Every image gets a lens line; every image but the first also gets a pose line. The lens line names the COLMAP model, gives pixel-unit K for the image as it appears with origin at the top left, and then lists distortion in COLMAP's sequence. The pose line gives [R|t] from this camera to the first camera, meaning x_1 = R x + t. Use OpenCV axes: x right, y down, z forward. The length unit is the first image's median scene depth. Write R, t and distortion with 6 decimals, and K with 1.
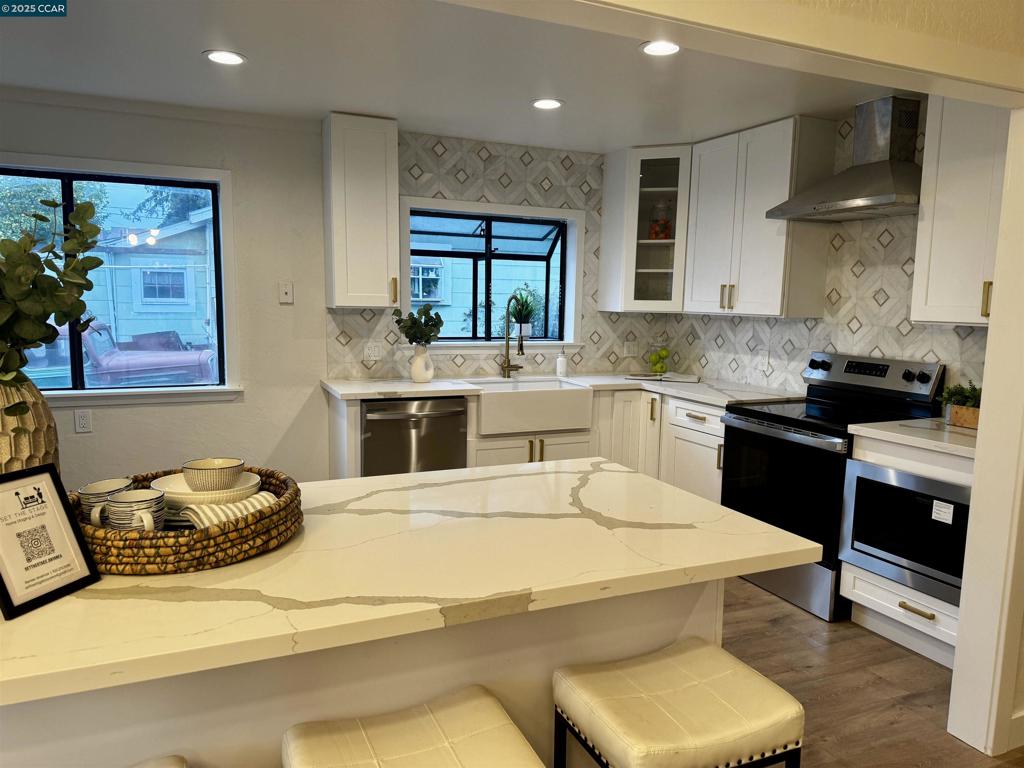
lens RADIAL K [[712.7, 0, 514.2], [0, 712.7, 404.6], [0, 0, 1]] dist [0.062848, -0.067890]
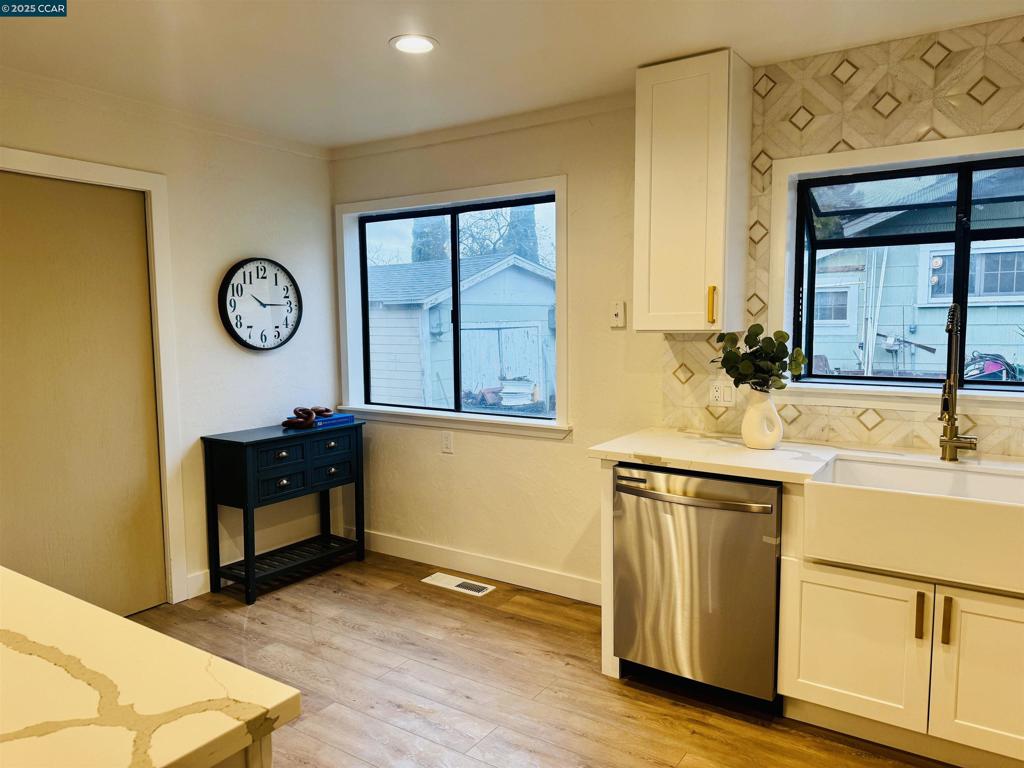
lens RADIAL K [[719.6, 0, 512.0], [0, 719.6, 384.0], [0, 0, 1]] dist [0.063311, -0.066788]
pose [[0.527047, 0.056504, -0.847956, 0.289988], [-0.105676, 0.994400, 0.000580, -0.063578], [0.843240, 0.089303, 0.530067, 0.463121]]
